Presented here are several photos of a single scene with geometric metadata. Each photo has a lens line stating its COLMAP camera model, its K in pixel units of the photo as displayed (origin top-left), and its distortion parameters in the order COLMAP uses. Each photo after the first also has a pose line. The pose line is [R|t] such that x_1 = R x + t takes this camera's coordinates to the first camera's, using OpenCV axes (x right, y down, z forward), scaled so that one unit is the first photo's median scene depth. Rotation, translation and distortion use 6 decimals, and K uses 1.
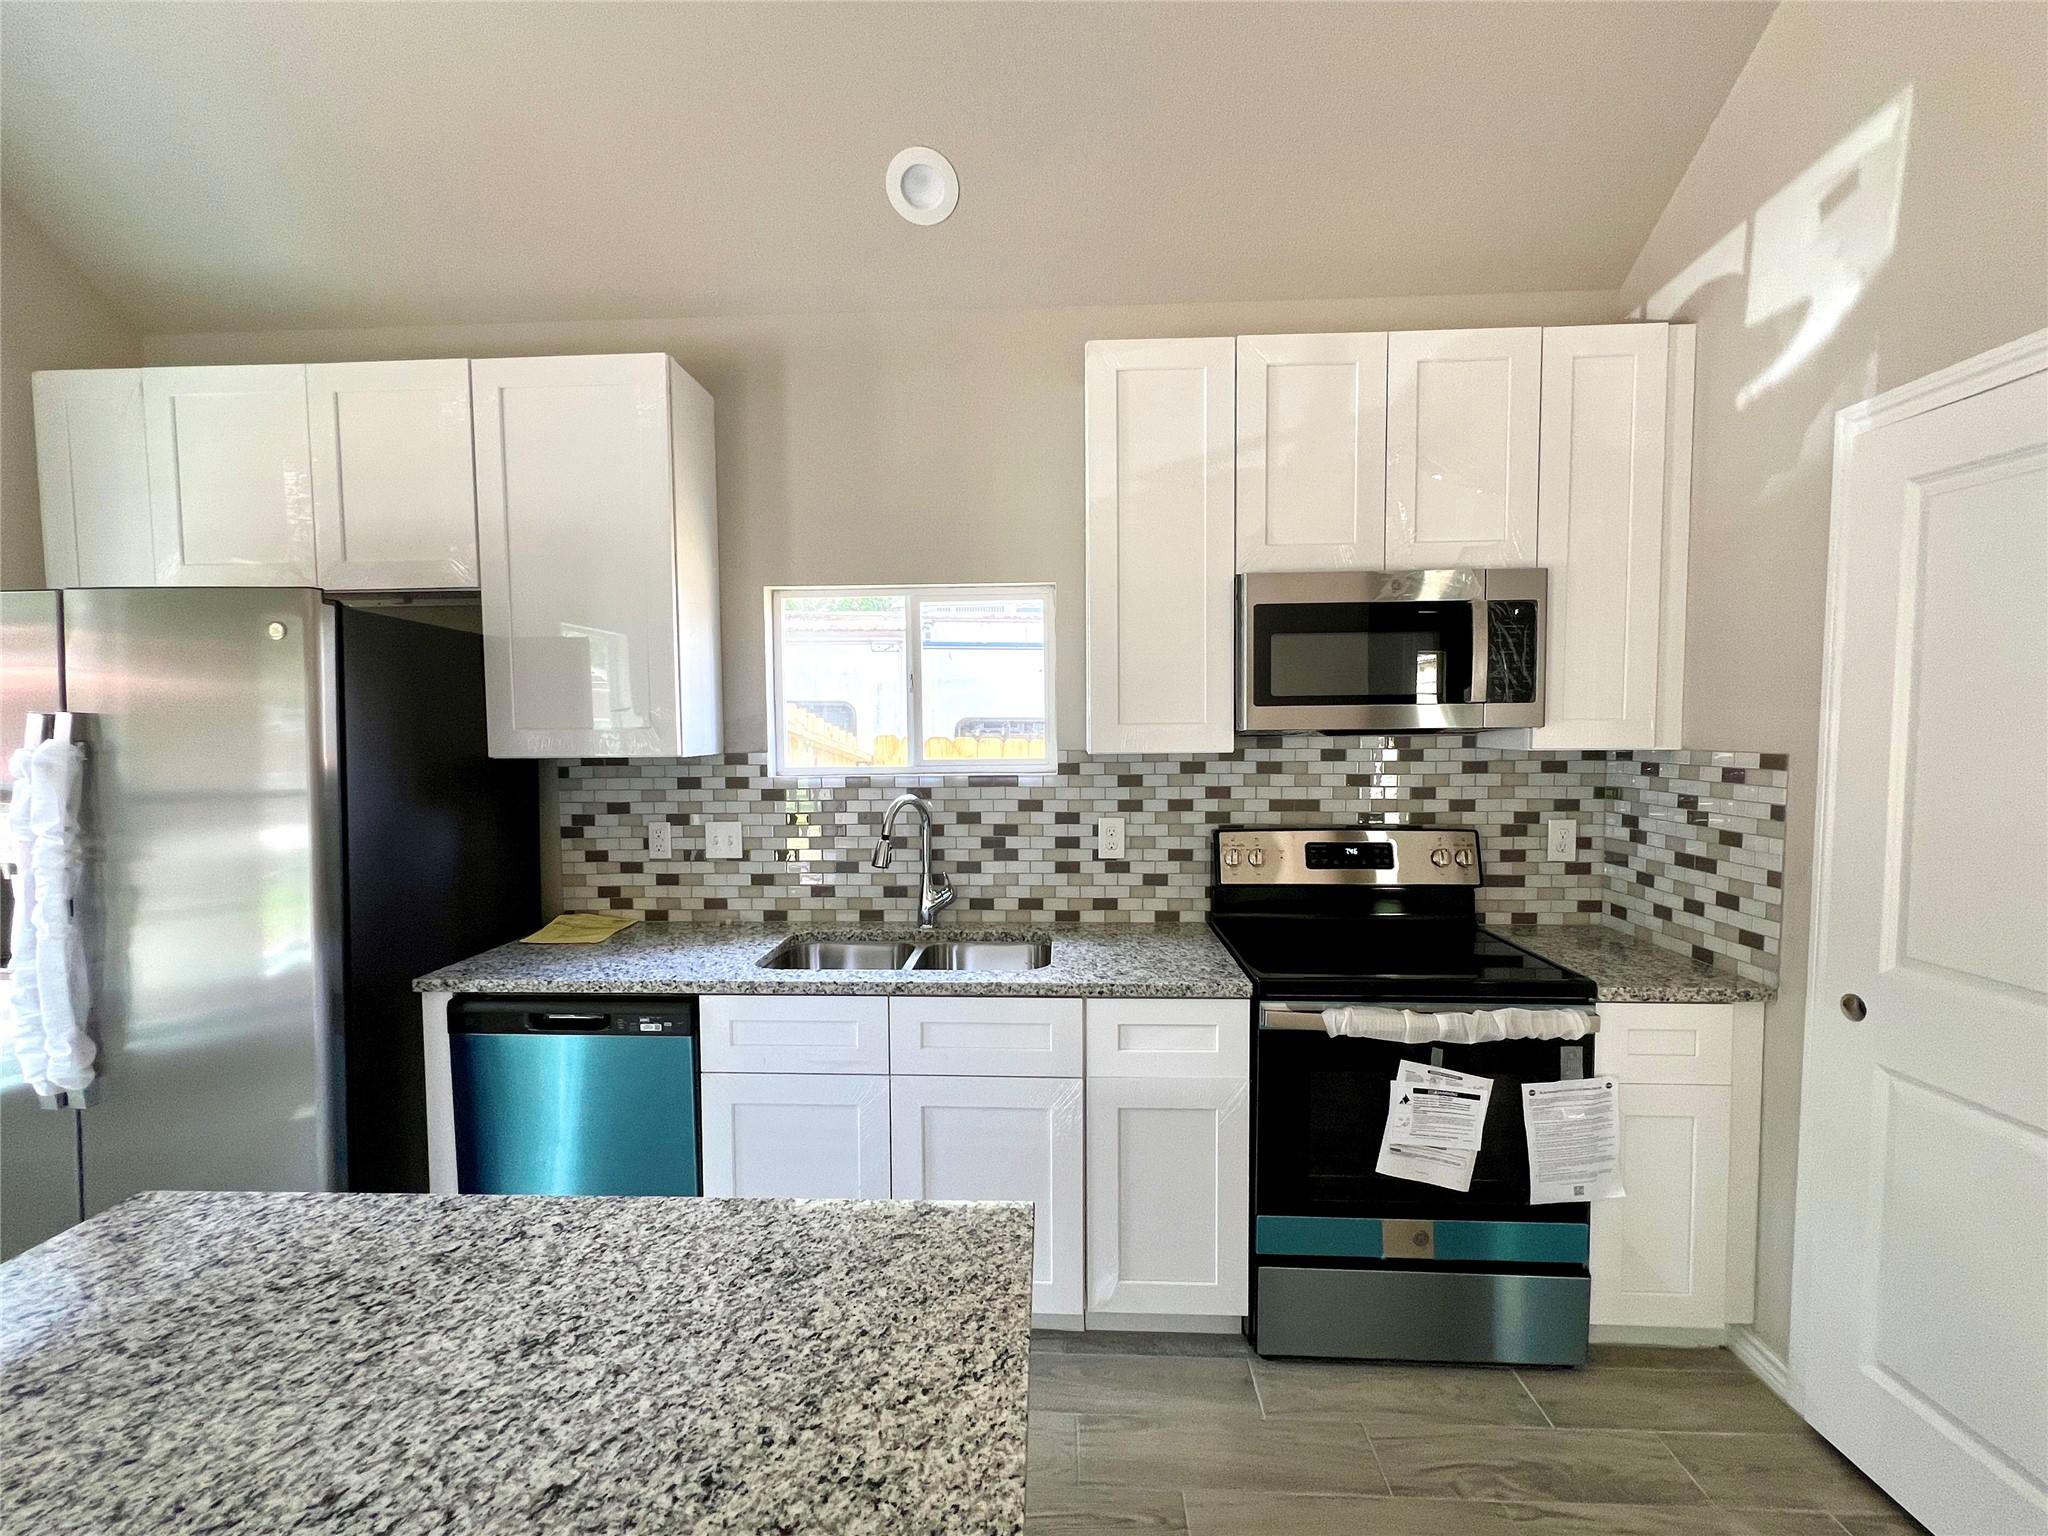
lens RADIAL K [[833.5, 0, 1058.4], [0, 833.5, 771.9], [0, 0, 1]] dist [0.004738, -0.000798]
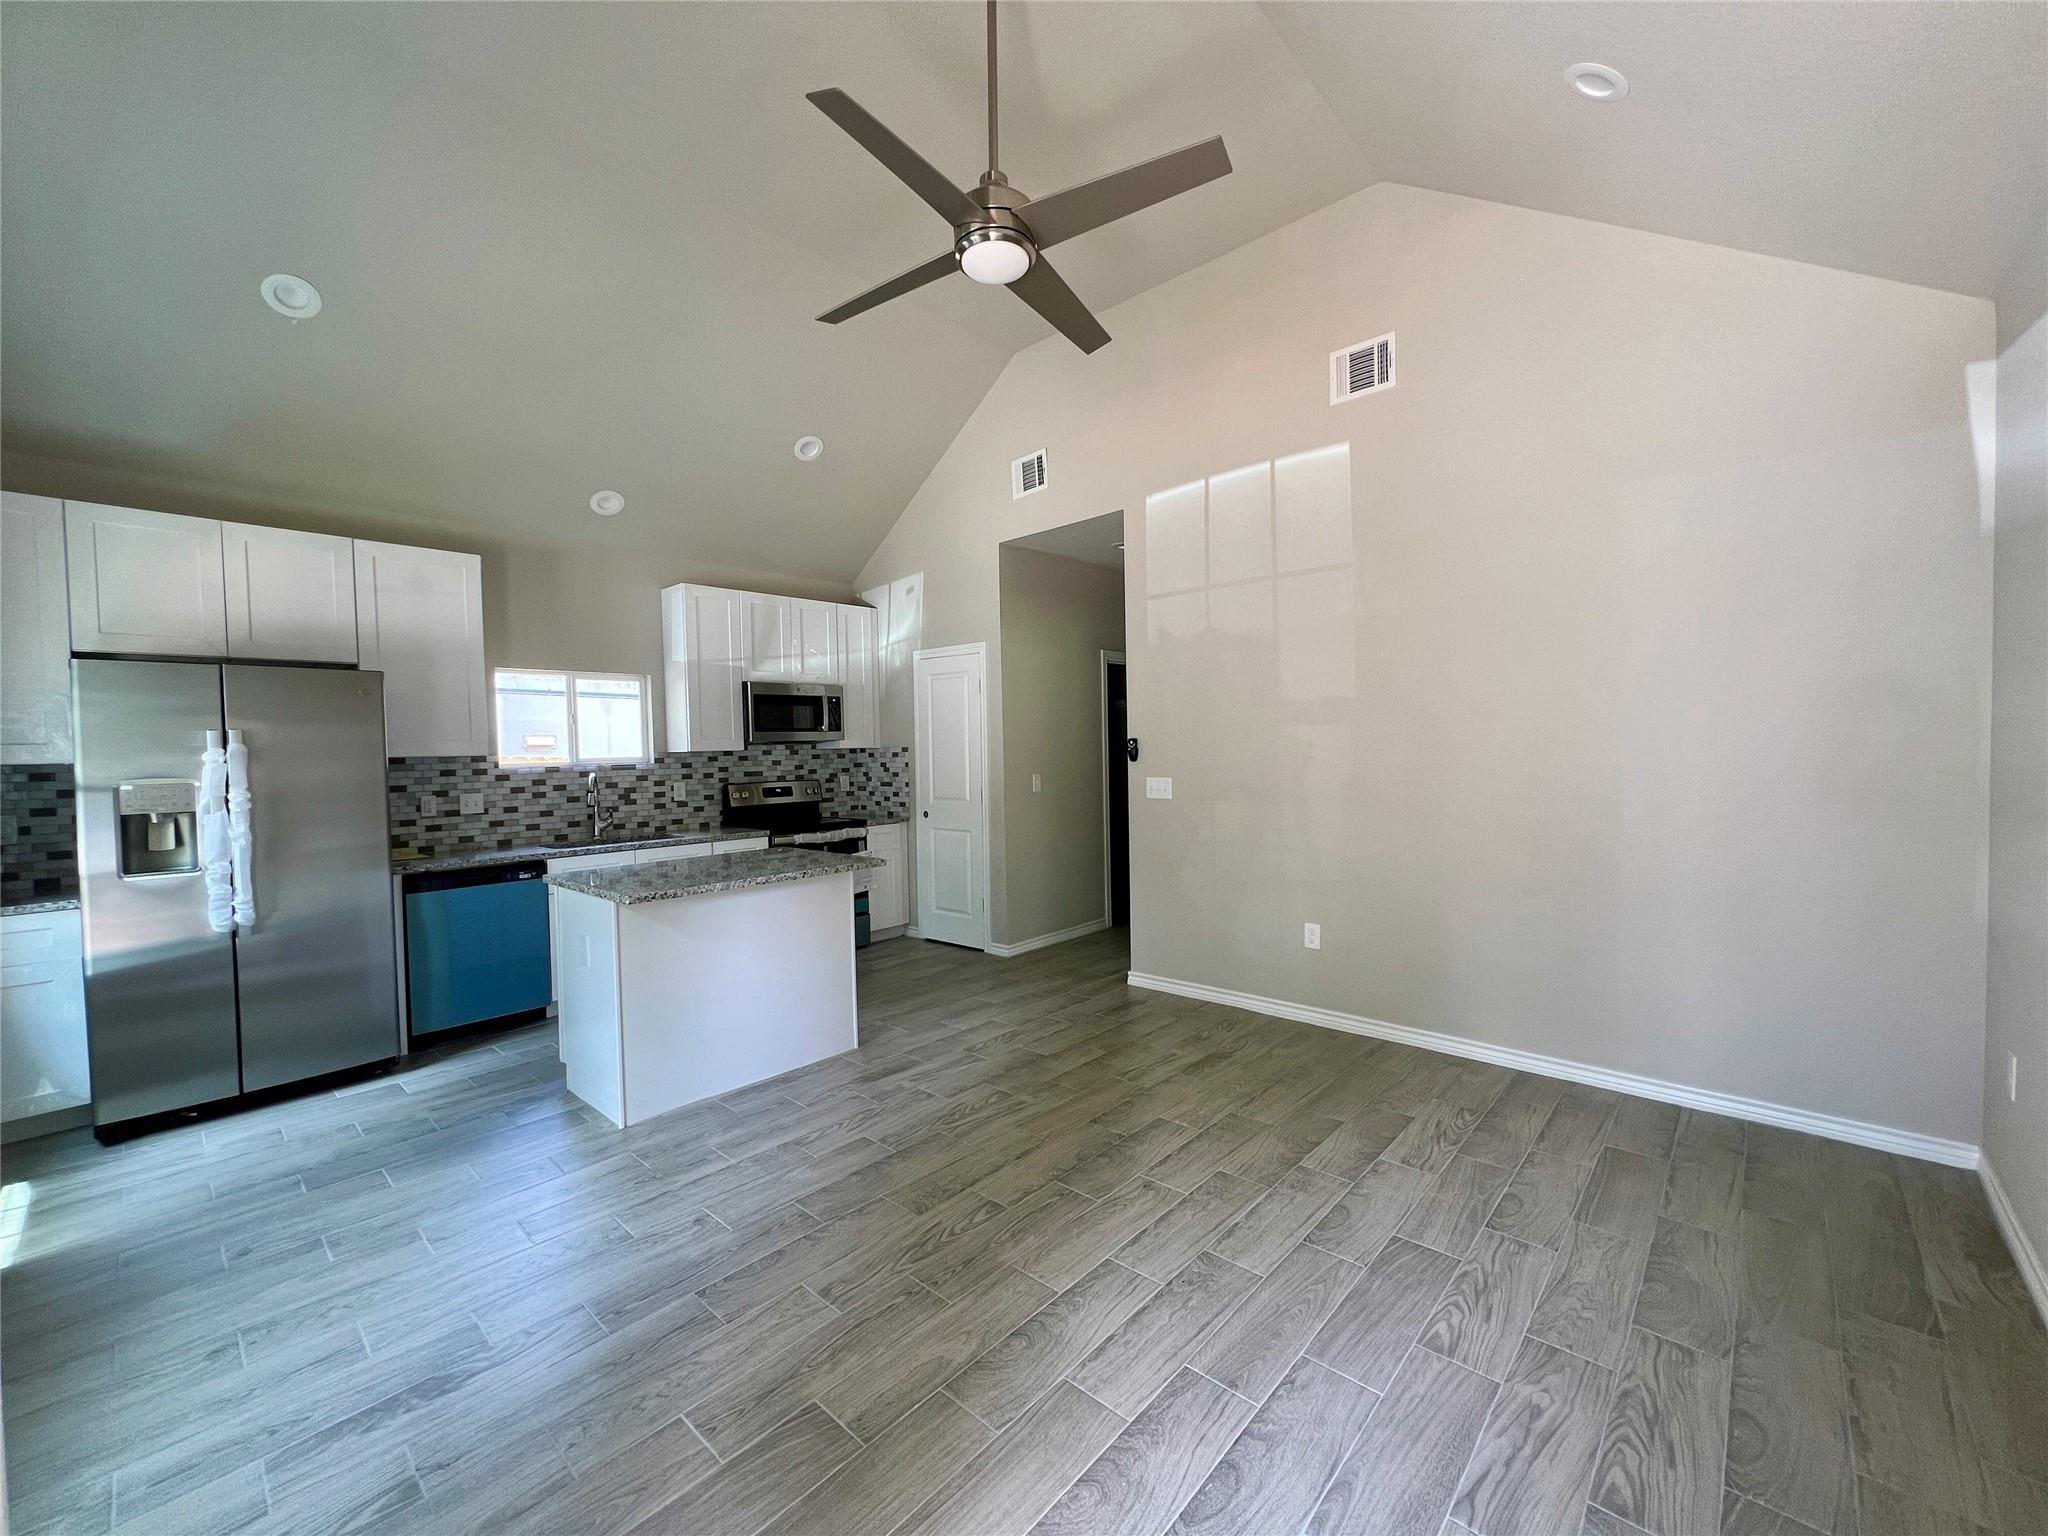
lens RADIAL K [[833.5, 0, 1026.7], [0, 833.5, 772.8], [0, 0, 1]] dist [0.004738, -0.000798]
pose [[0.640485, -0.030939, 0.767347, -1.057513], [0.056361, 0.998387, -0.006790, 0.098235], [-0.765899, 0.047597, 0.641196, -1.144666]]
